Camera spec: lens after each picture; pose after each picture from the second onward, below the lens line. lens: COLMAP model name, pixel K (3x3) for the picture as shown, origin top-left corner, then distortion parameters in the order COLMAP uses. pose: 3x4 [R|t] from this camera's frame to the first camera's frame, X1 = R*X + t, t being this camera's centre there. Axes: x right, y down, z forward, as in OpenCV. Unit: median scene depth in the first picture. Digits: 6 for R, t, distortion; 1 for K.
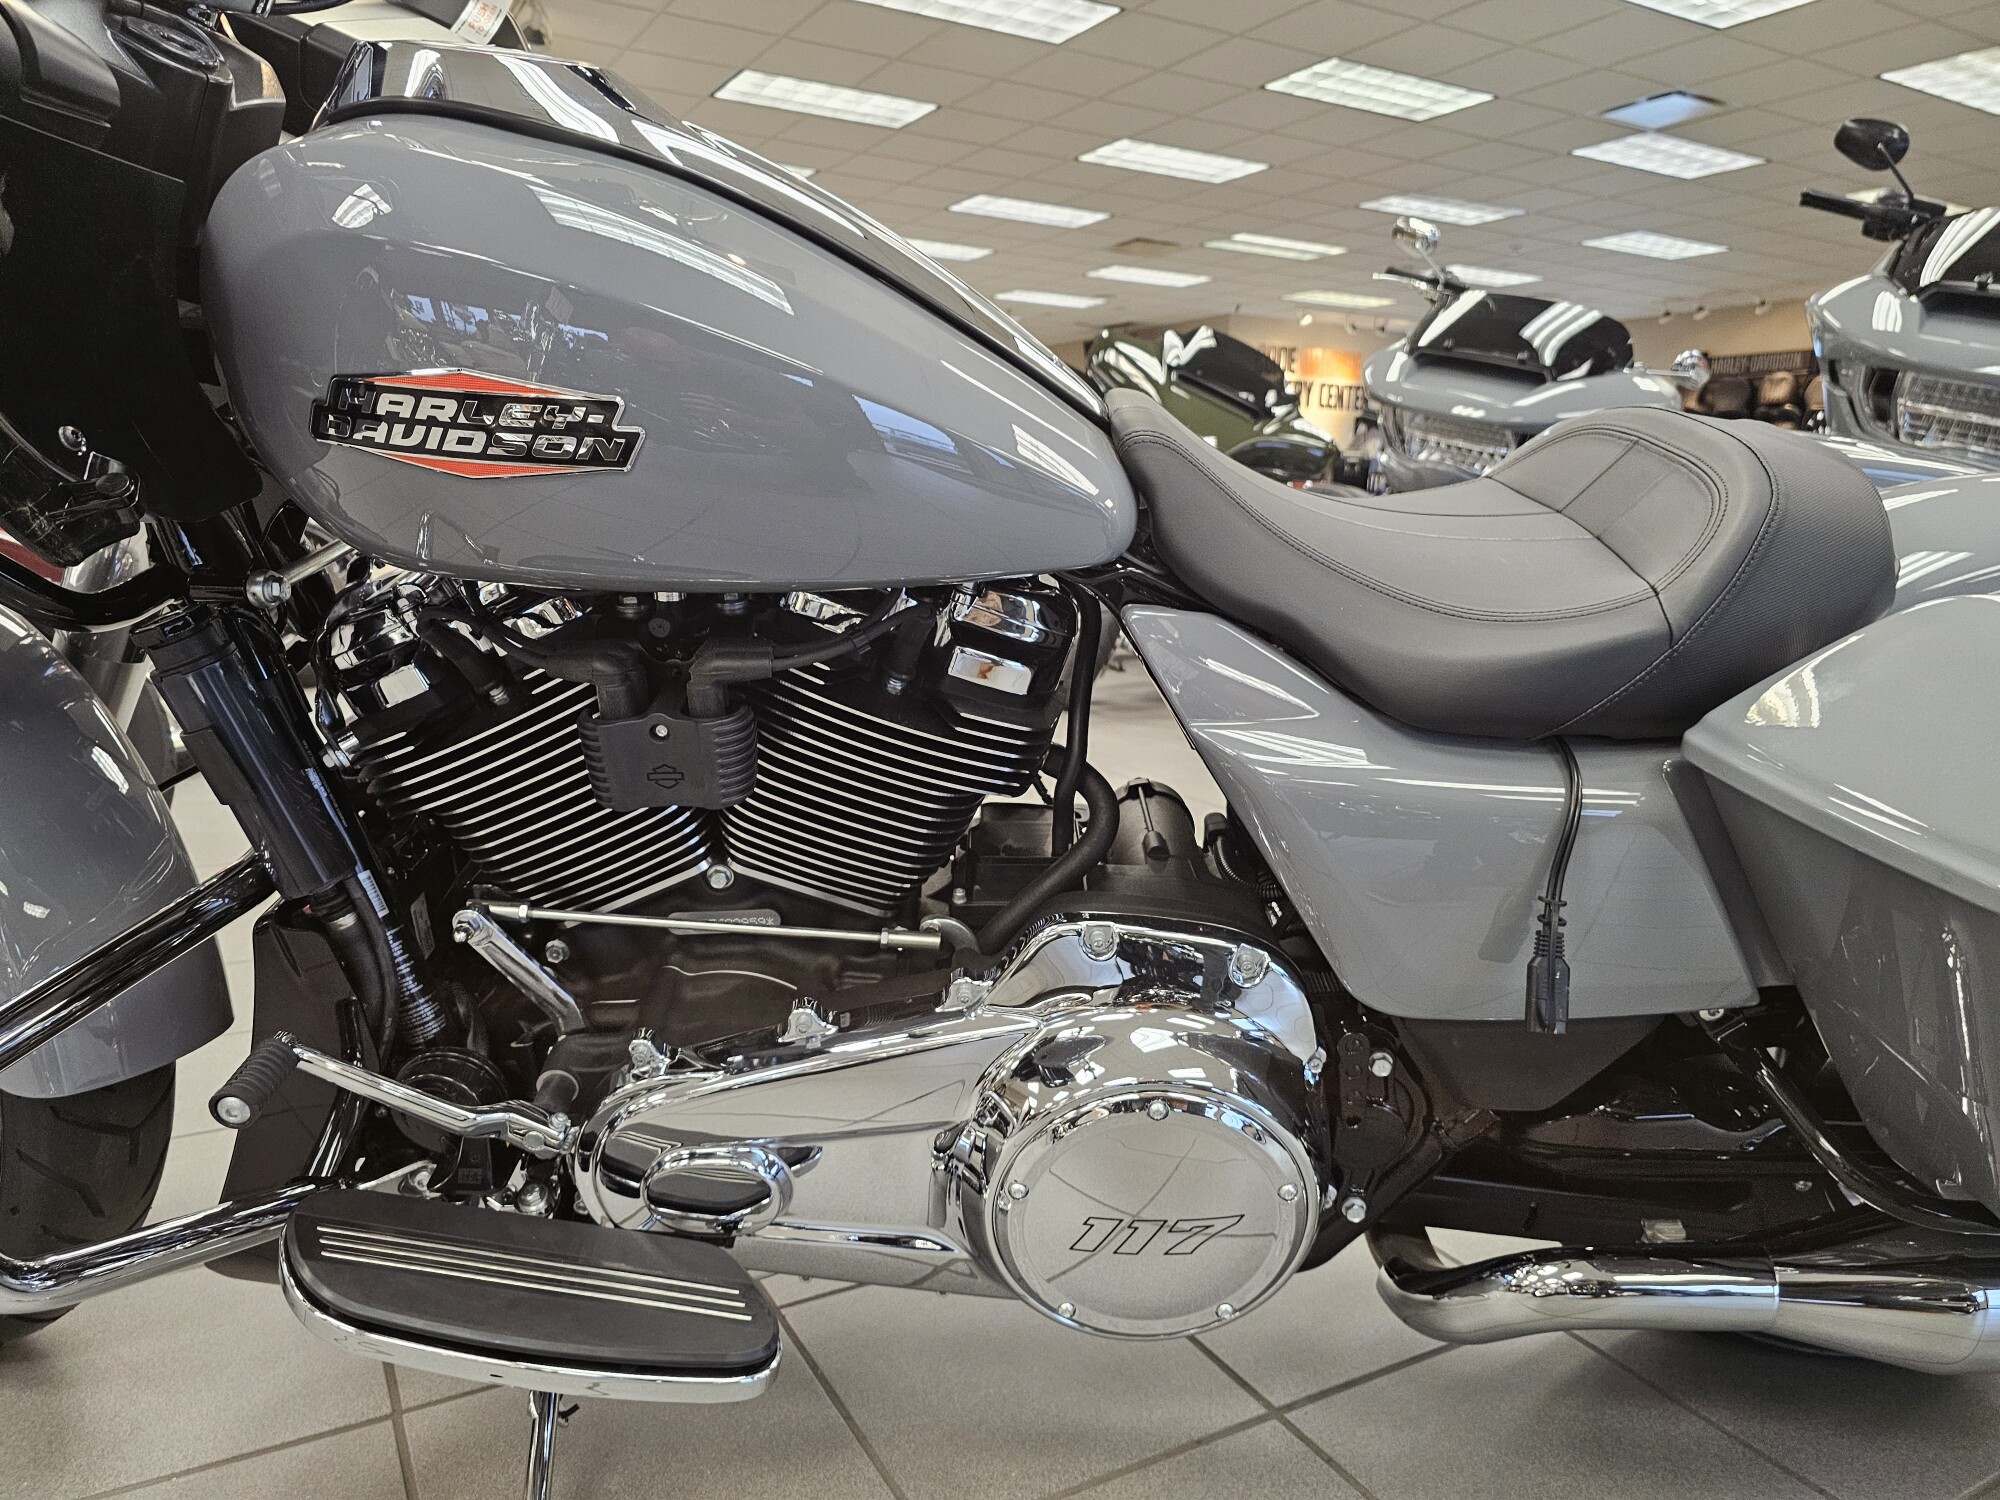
lens RADIAL K [[1362.8, 0, 984.1], [0, 1362.8, 766.0], [0, 0, 1]] dist [0.032230, -0.035443]
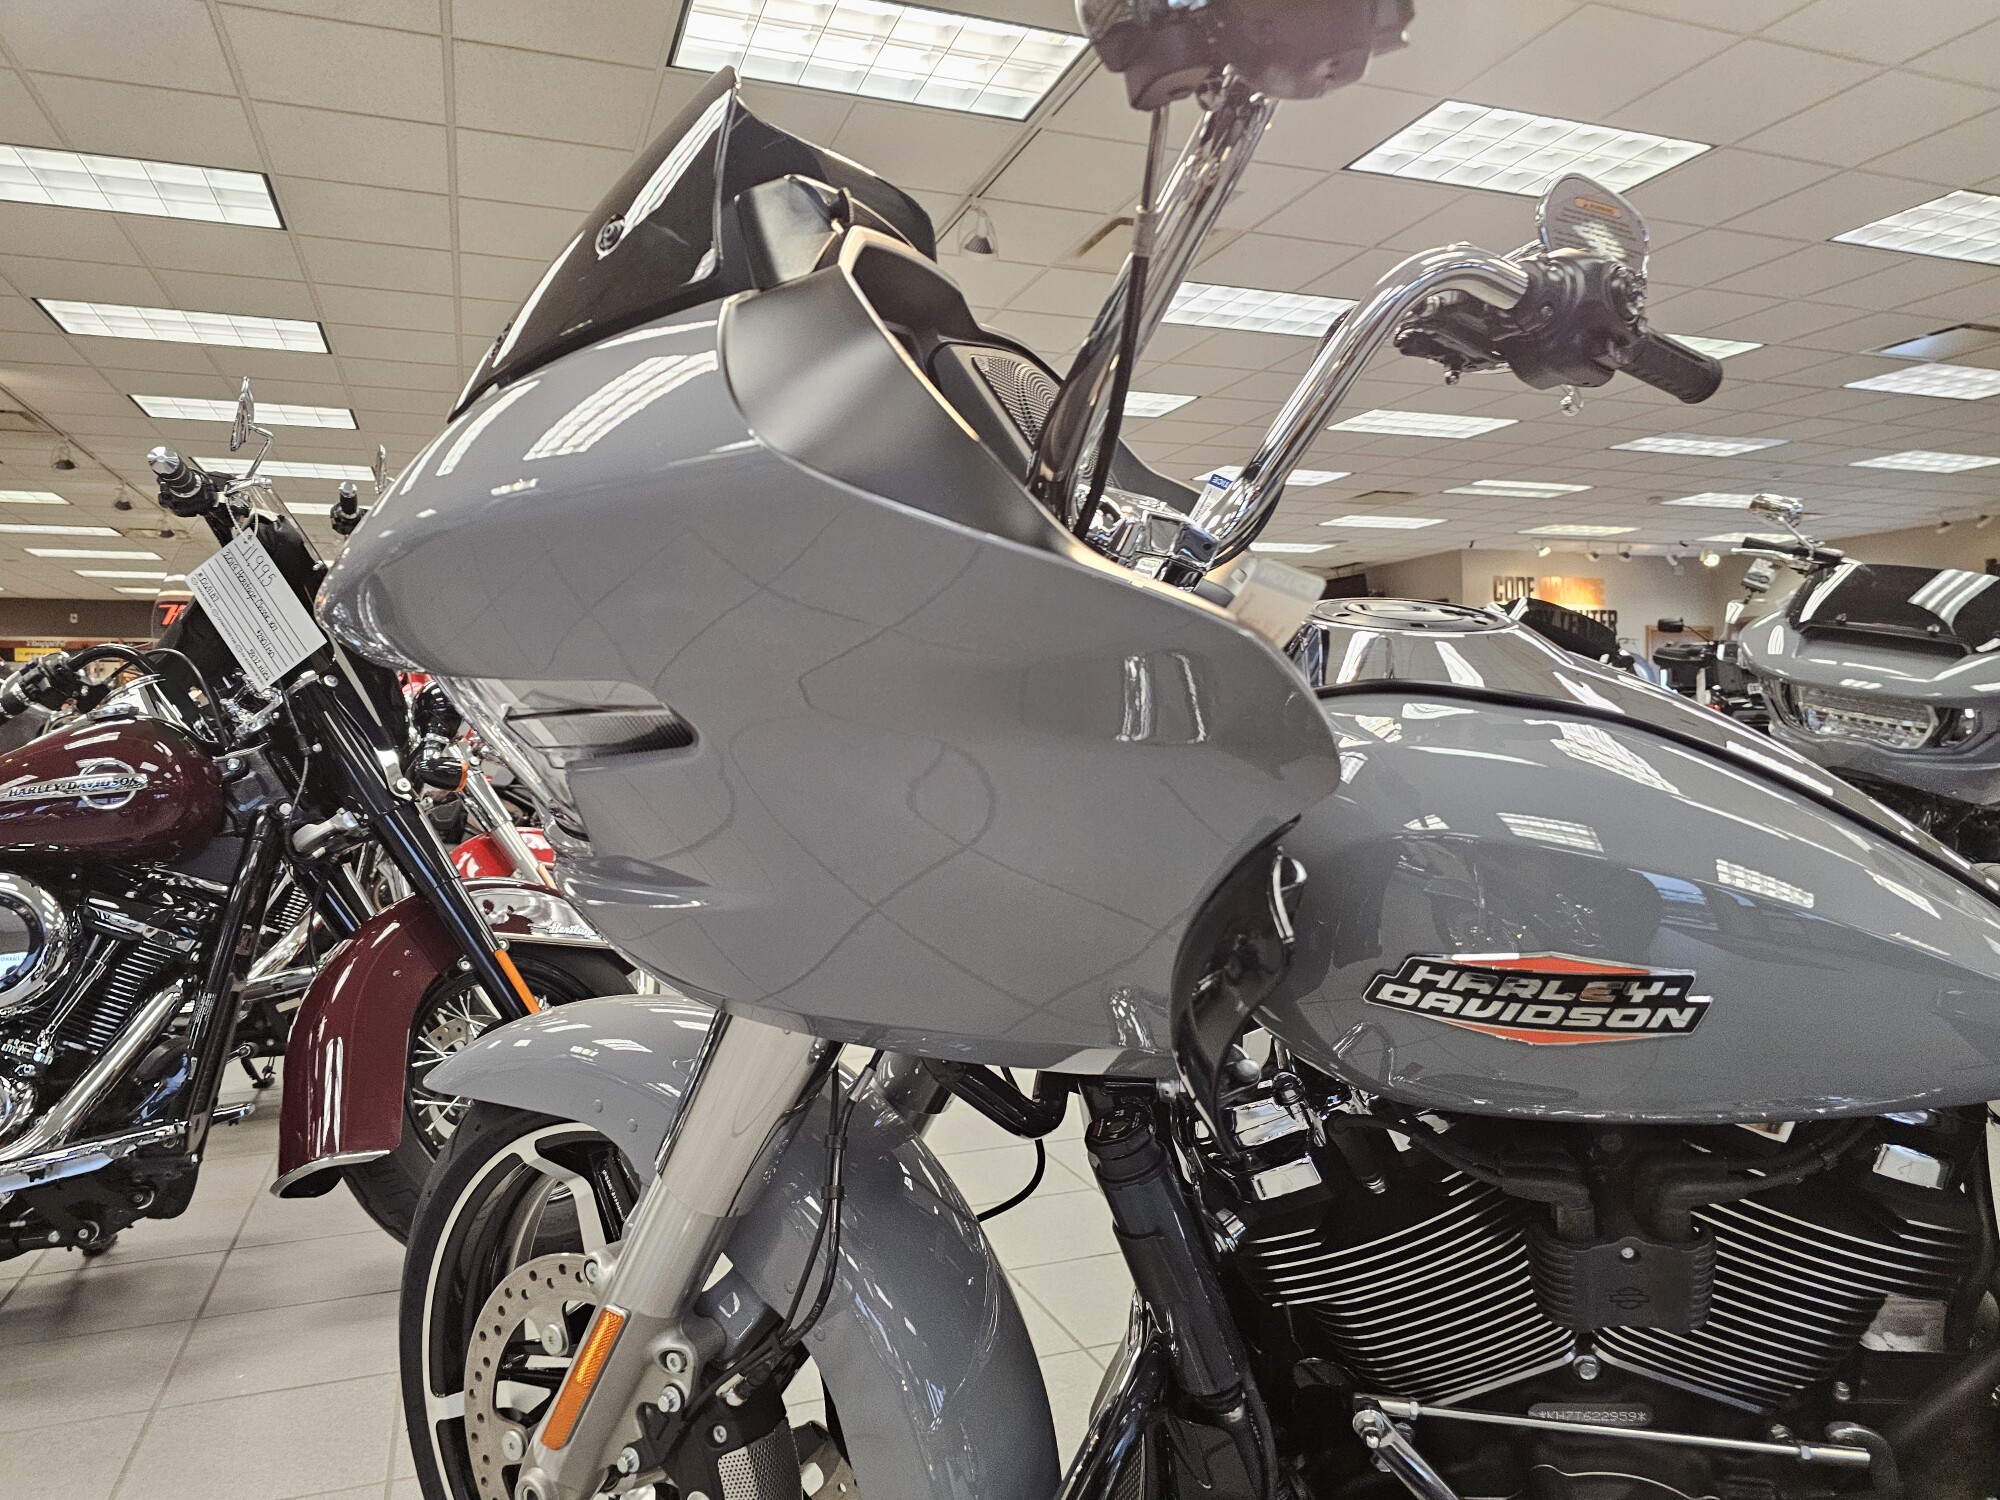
lens RADIAL K [[1362.8, 0, 968.7], [0, 1362.8, 727.6], [0, 0, 1]] dist [0.032230, -0.035443]
pose [[0.986963, -0.041756, -0.155437, -0.062699], [0.010825, 0.980794, -0.194746, -0.024657], [0.160584, 0.190524, 0.968459, -0.014286]]
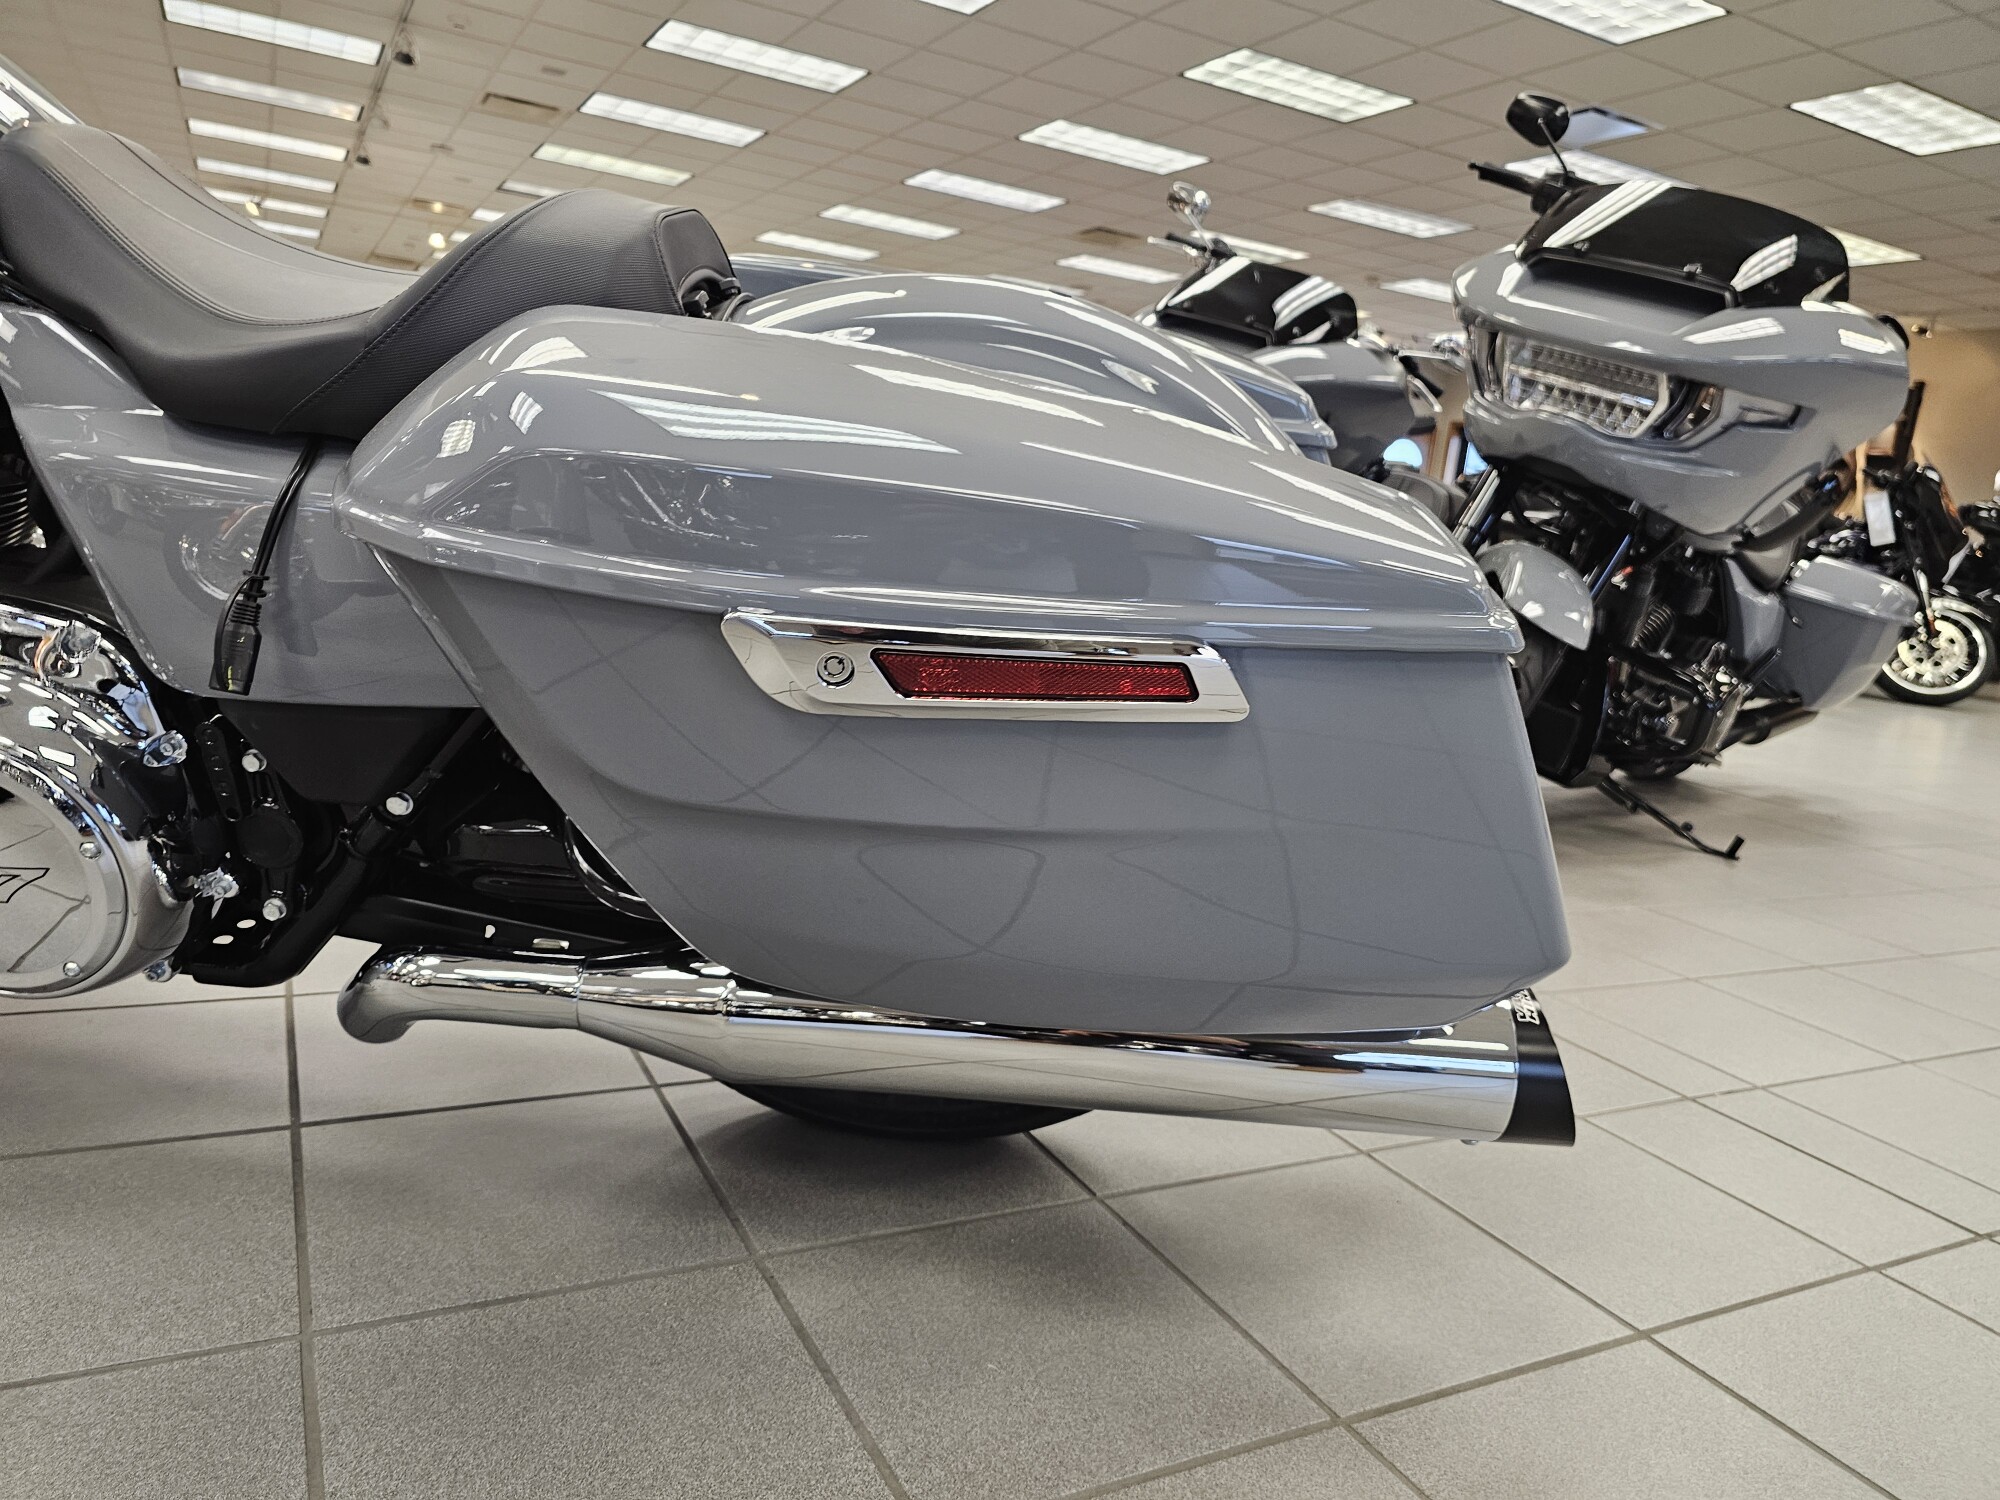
lens RADIAL K [[1362.8, 0, 979.3], [0, 1362.8, 765.8], [0, 0, 1]] dist [0.032230, -0.035443]
pose [[0.996870, 0.078141, -0.012023, 0.112901], [-0.078127, 0.996942, 0.001660, 0.022566], [0.012116, -0.000715, 0.999926, -0.010464]]
